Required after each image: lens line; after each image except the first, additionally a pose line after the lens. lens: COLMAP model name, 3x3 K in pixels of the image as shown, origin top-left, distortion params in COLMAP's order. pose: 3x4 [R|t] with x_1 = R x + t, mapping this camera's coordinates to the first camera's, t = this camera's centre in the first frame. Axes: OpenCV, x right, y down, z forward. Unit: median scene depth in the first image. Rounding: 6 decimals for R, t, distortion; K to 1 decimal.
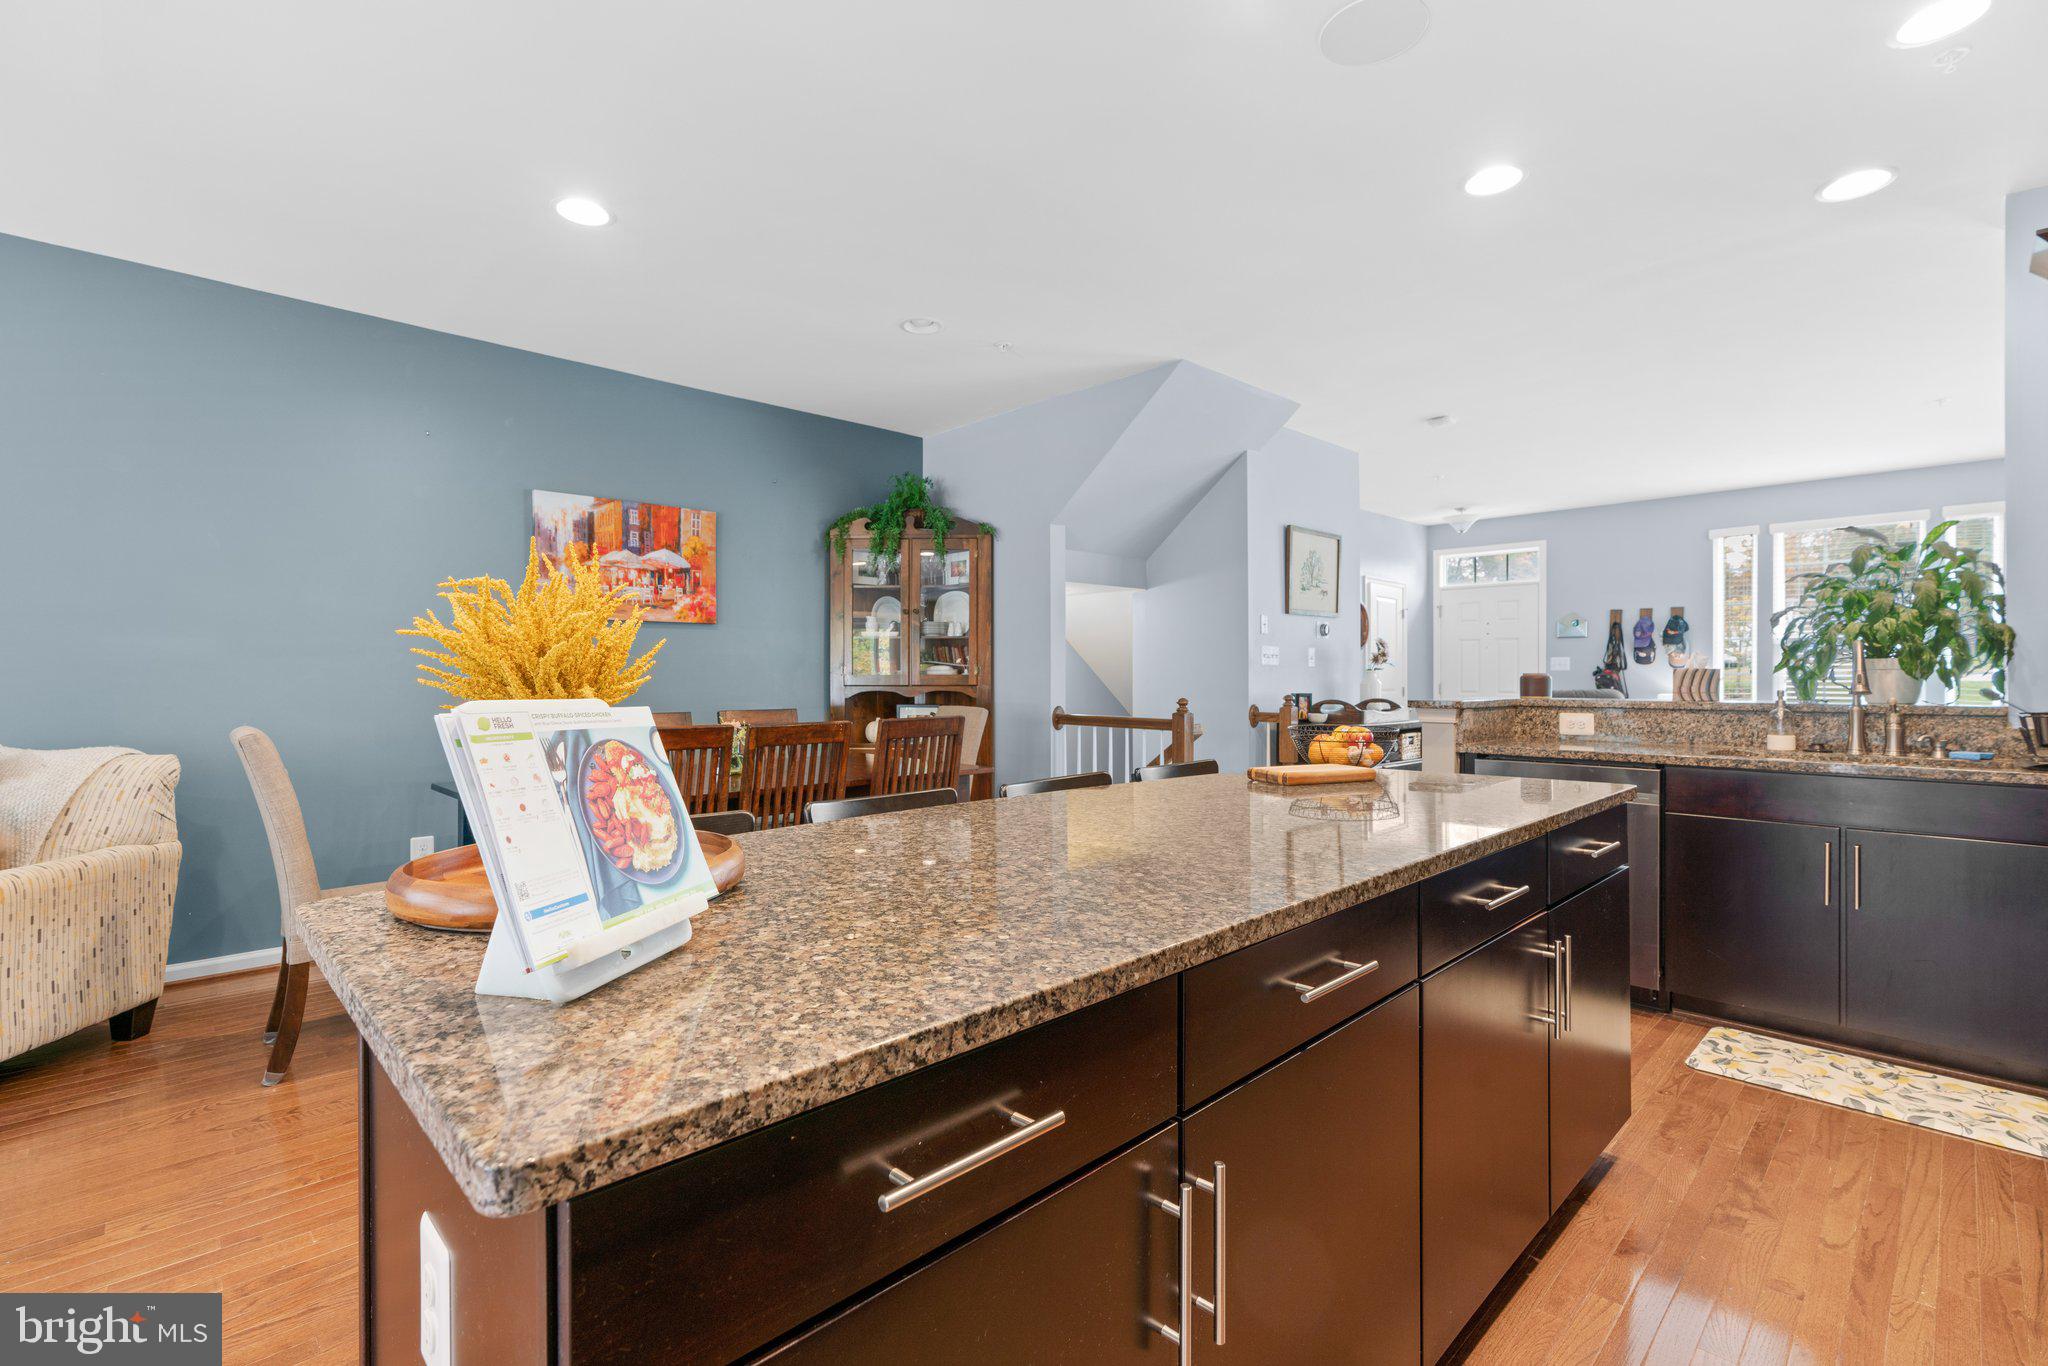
lens RADIAL K [[922.5, 0, 1016.3], [0, 922.5, 675.1], [0, 0, 1]] dist [-0.012798, 0.006020]
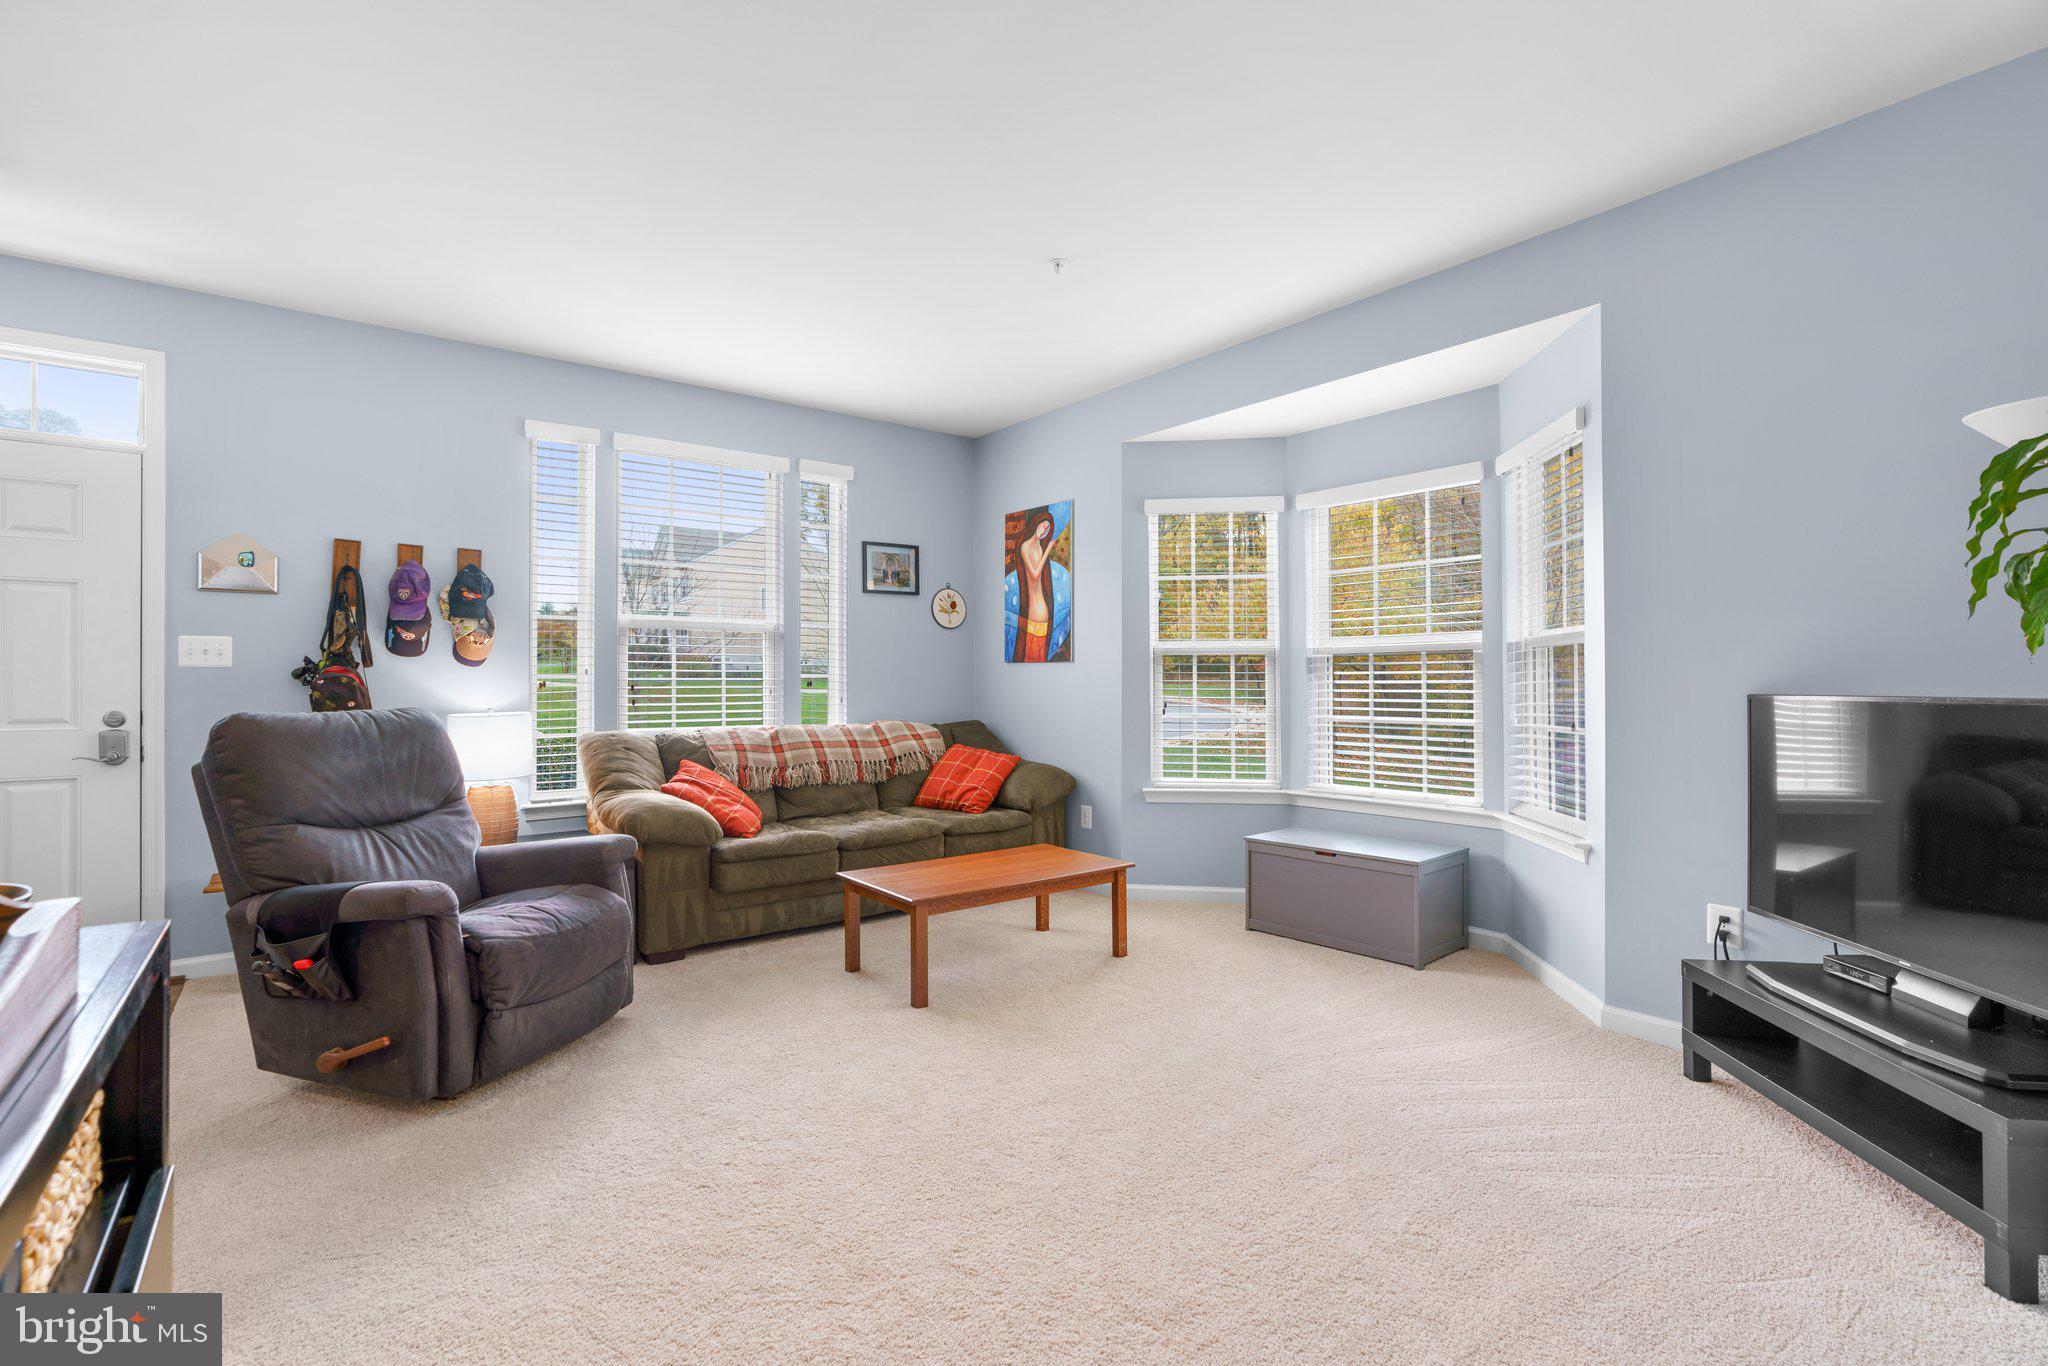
lens RADIAL K [[922.5, 0, 1019.8], [0, 922.5, 674.1], [0, 0, 1]] dist [-0.012798, 0.006020]
pose [[0.106804, 0.005557, 0.994265, 0.398526], [0.001335, 0.999983, -0.005733, 0.002923], [-0.994279, 0.001940, 0.106795, 1.114777]]
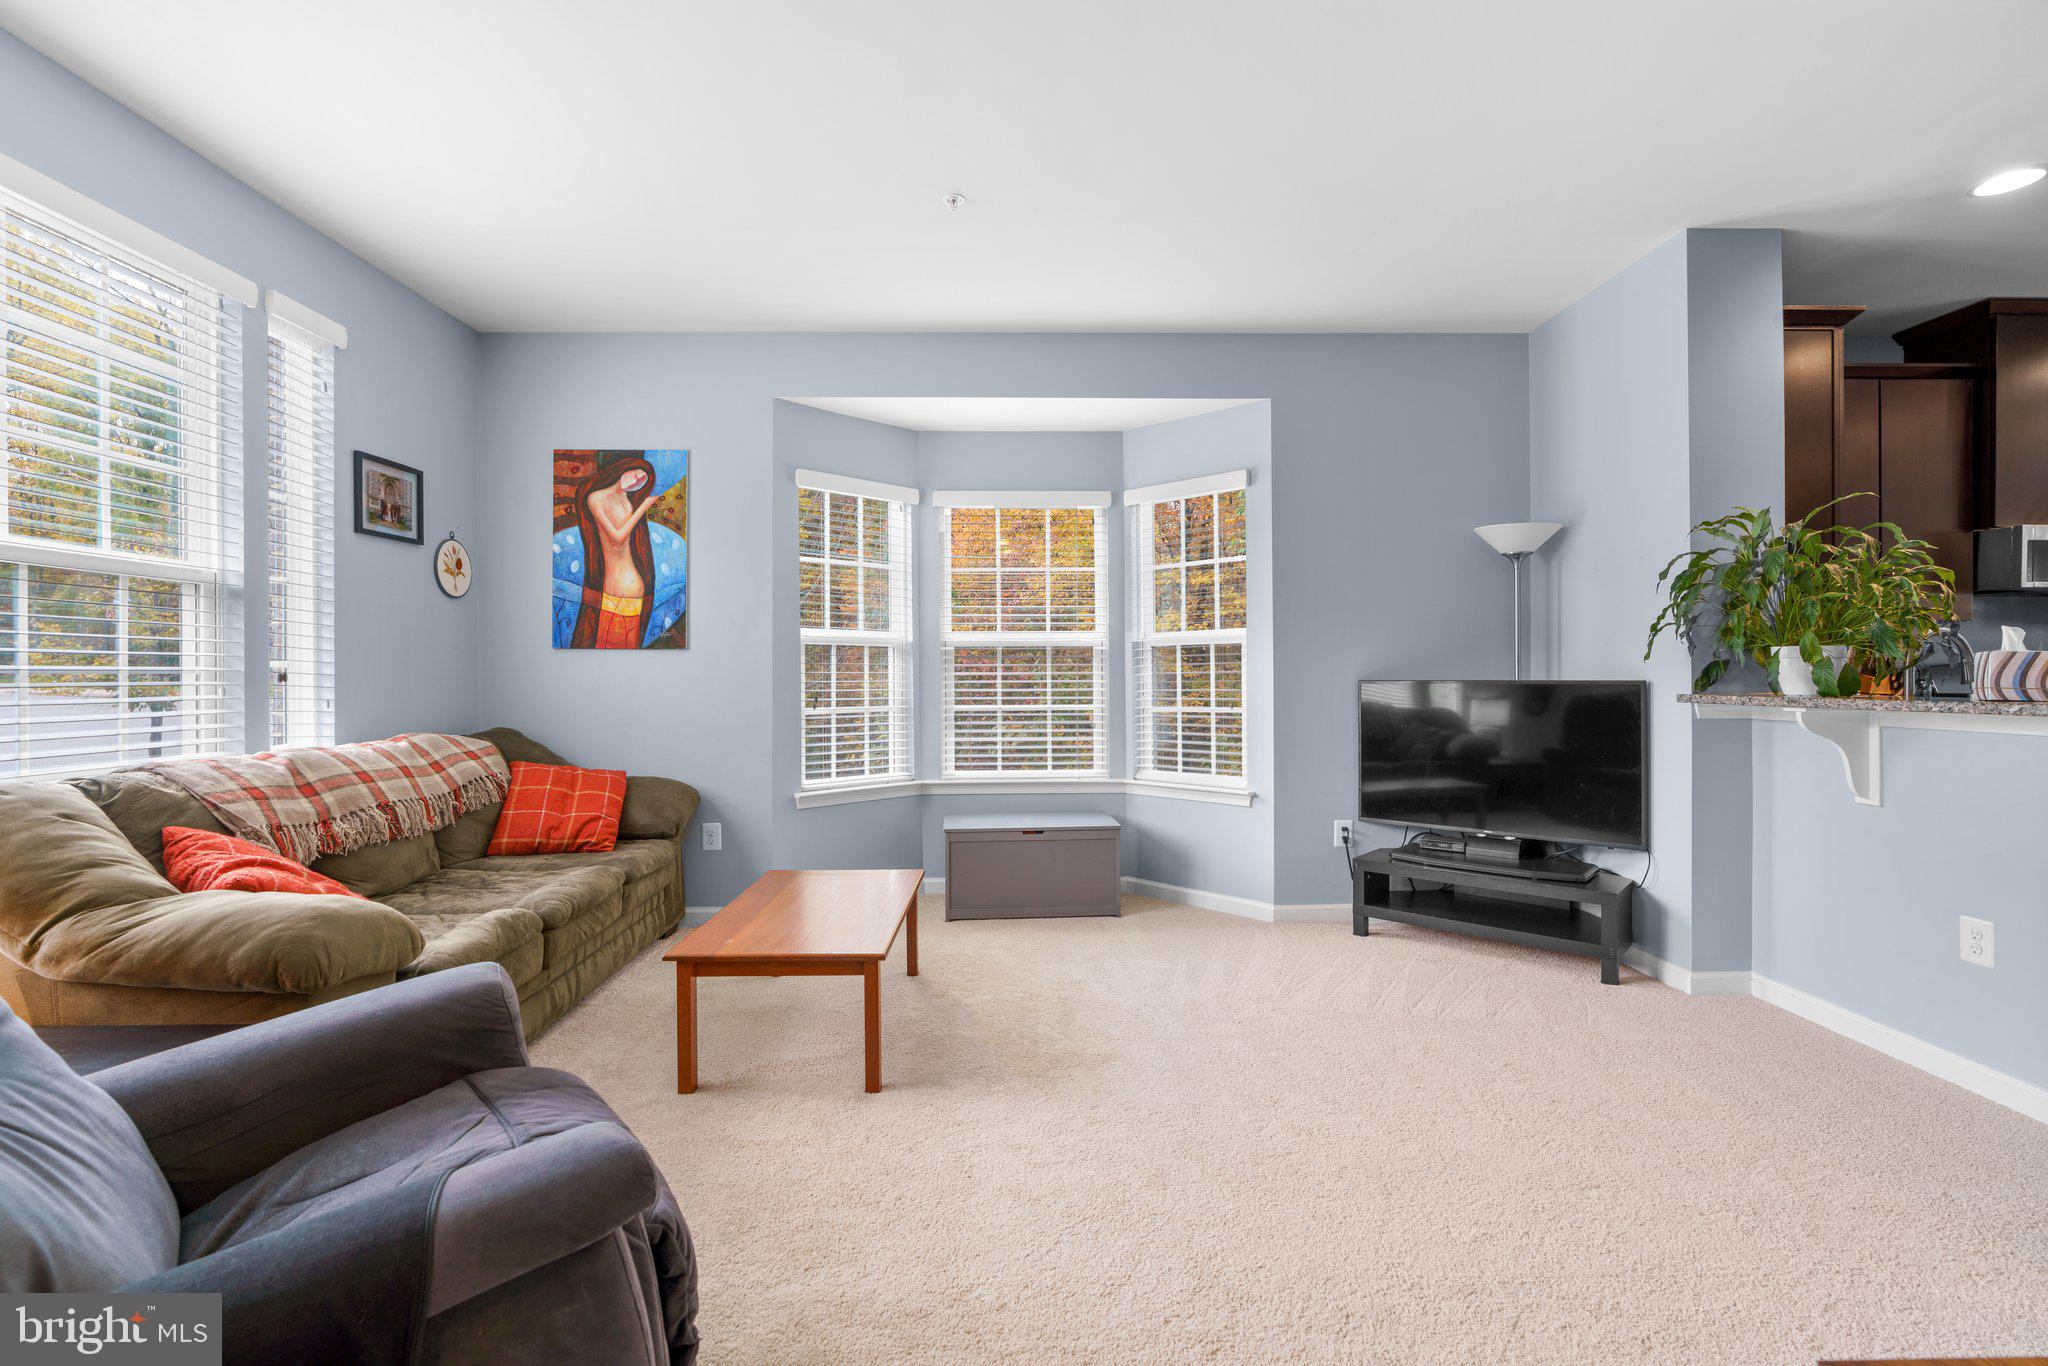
lens RADIAL K [[922.5, 0, 1011.3], [0, 922.5, 677.9], [0, 0, 1]] dist [-0.012798, 0.006020]
pose [[-0.725871, -0.004823, 0.687814, 0.670718], [0.000081, 0.999975, 0.007097, 0.003668], [-0.687831, 0.005207, -0.725853, 1.637290]]
